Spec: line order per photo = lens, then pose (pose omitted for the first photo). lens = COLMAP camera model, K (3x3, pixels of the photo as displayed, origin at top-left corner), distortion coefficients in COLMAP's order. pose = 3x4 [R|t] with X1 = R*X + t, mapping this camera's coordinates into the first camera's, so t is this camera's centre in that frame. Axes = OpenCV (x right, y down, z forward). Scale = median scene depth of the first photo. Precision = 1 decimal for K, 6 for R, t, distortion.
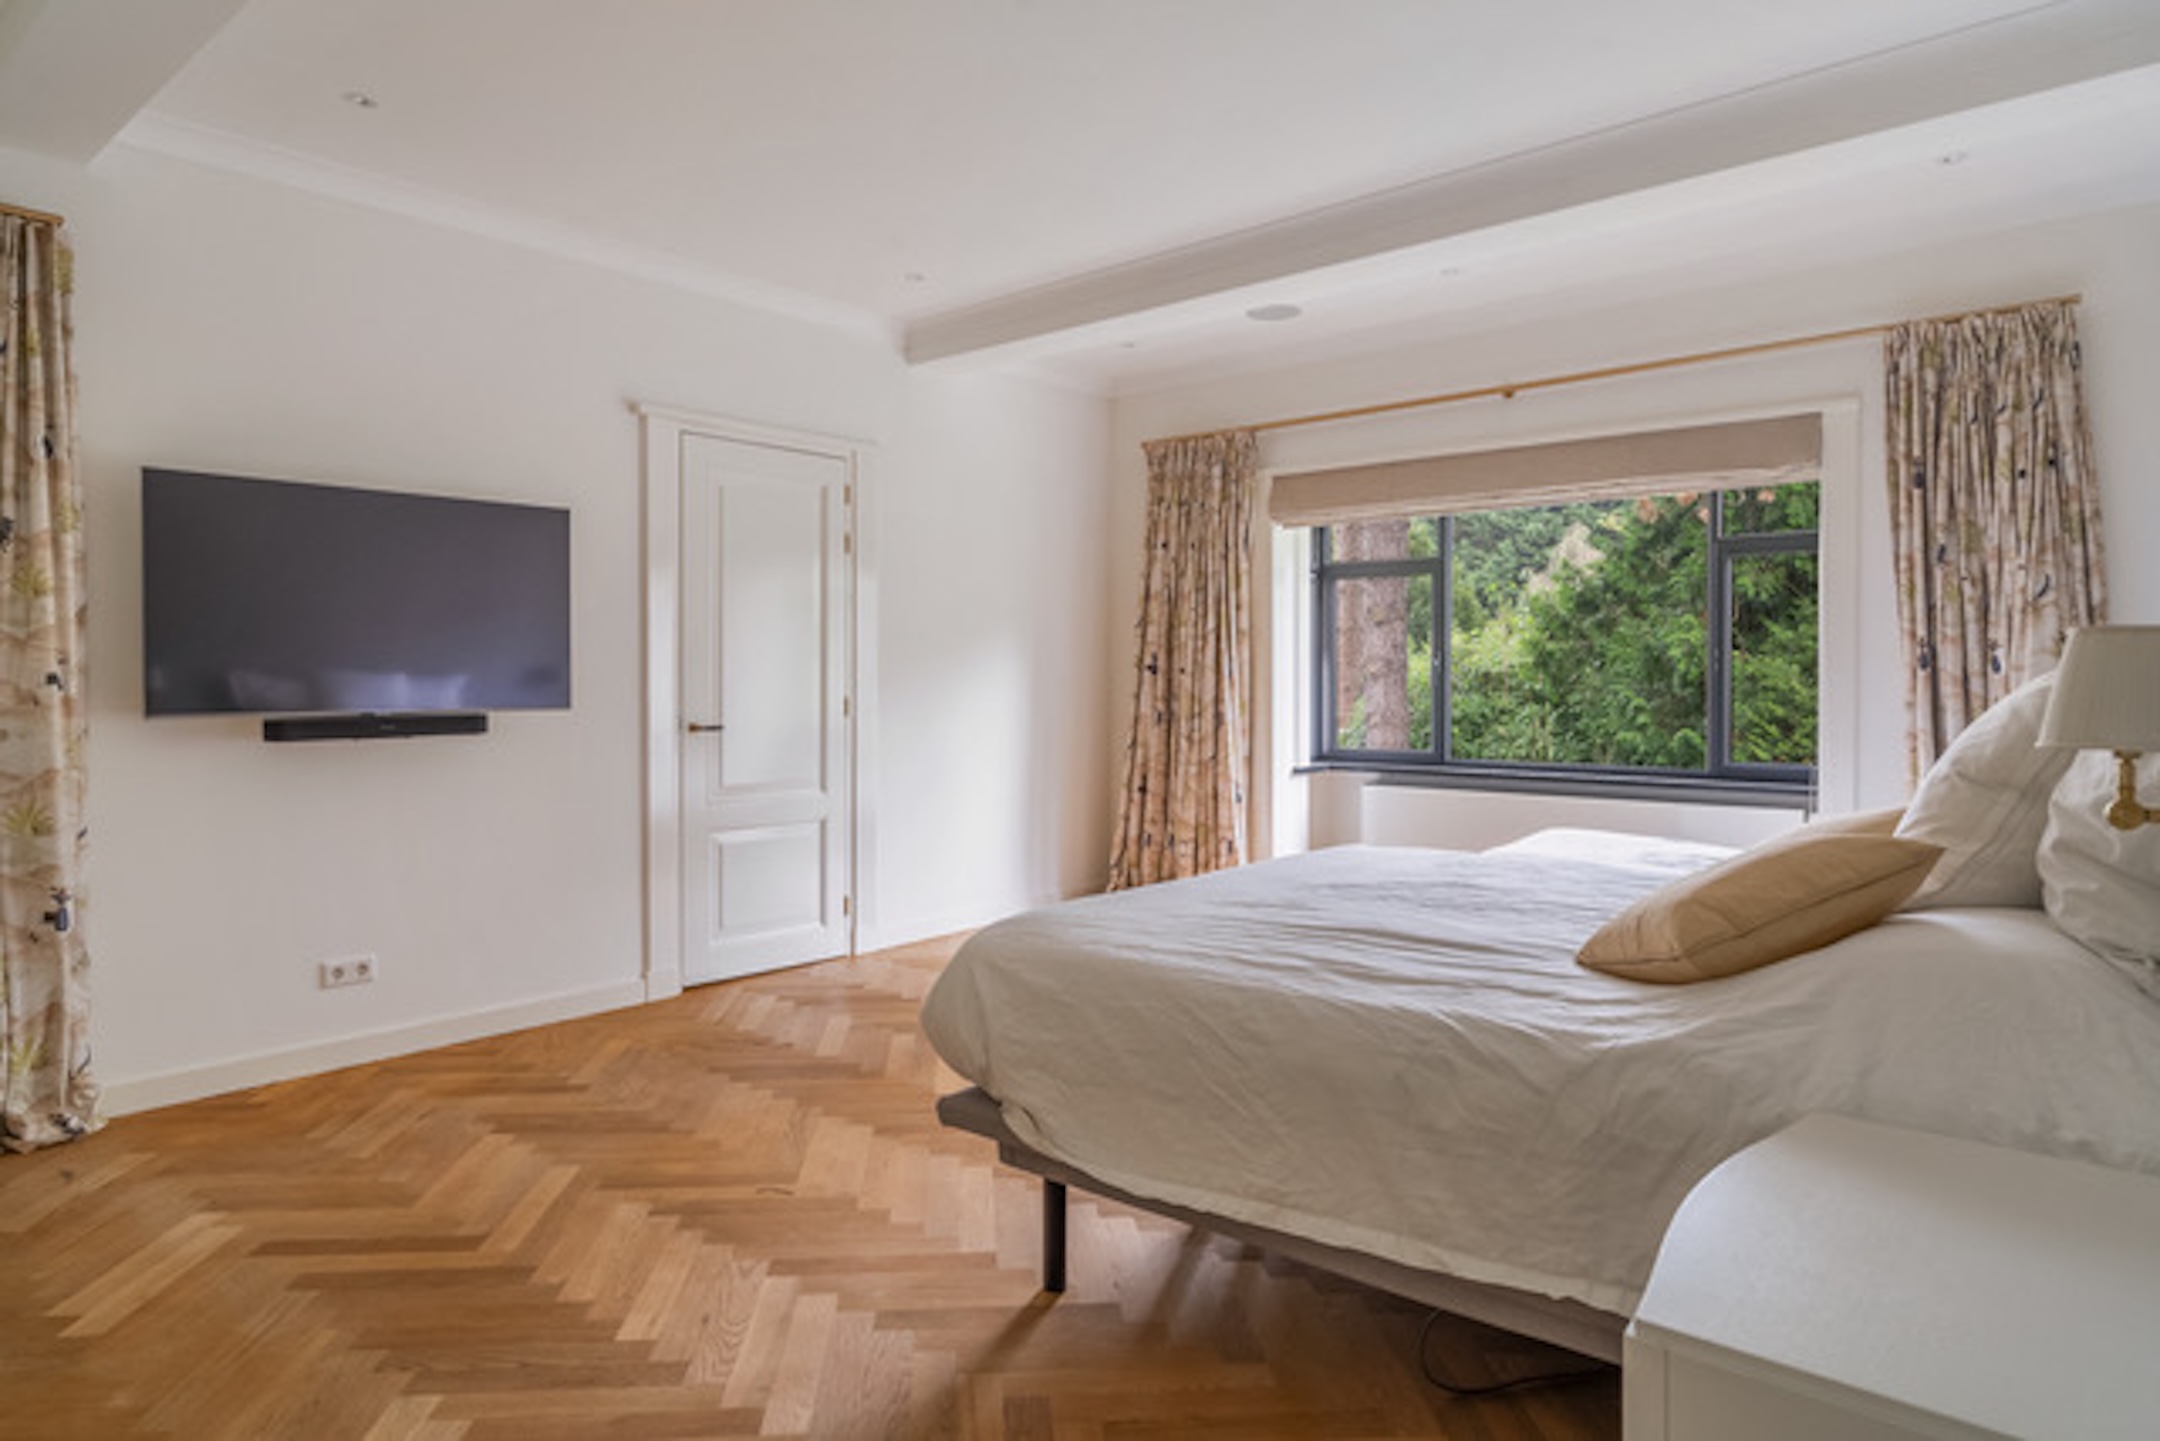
lens RADIAL K [[1271.8, 0, 1075.1], [0, 1271.8, 702.8], [0, 0, 1]] dist [0.012091, 0.001431]
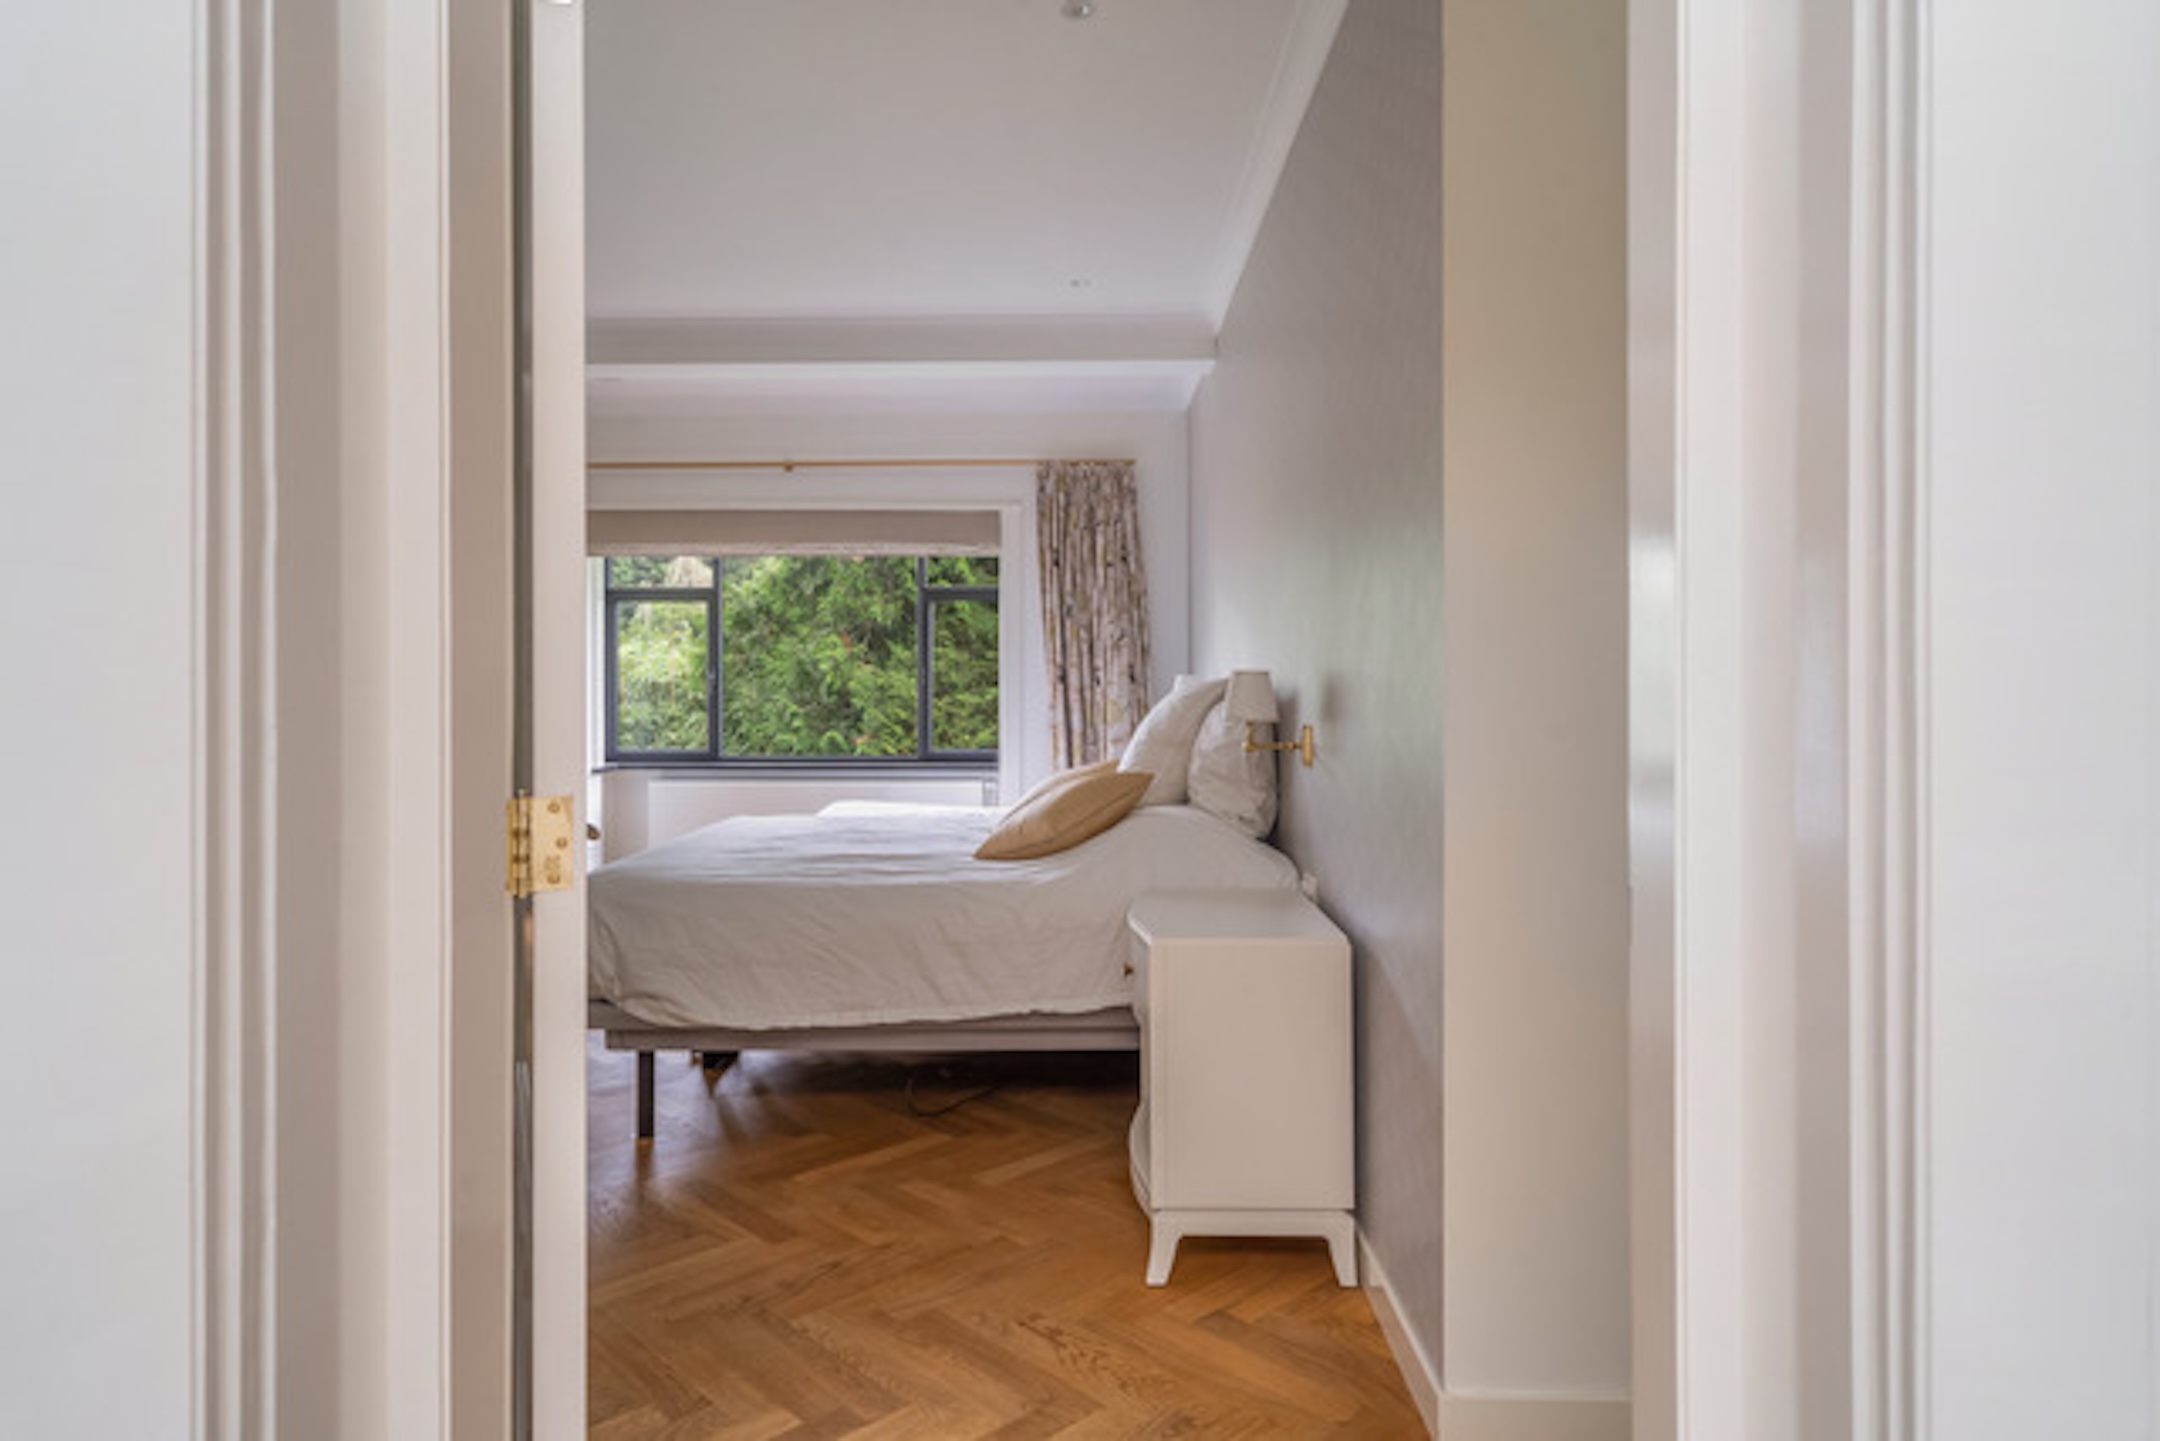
lens RADIAL K [[1271.8, 0, 1076.8], [0, 1271.8, 708.6], [0, 0, 1]] dist [0.012091, 0.001431]
pose [[0.772193, -0.009956, 0.635309, -0.202367], [0.011525, 0.999932, 0.001663, 0.001027], [-0.635283, 0.006038, 0.772256, -0.139264]]
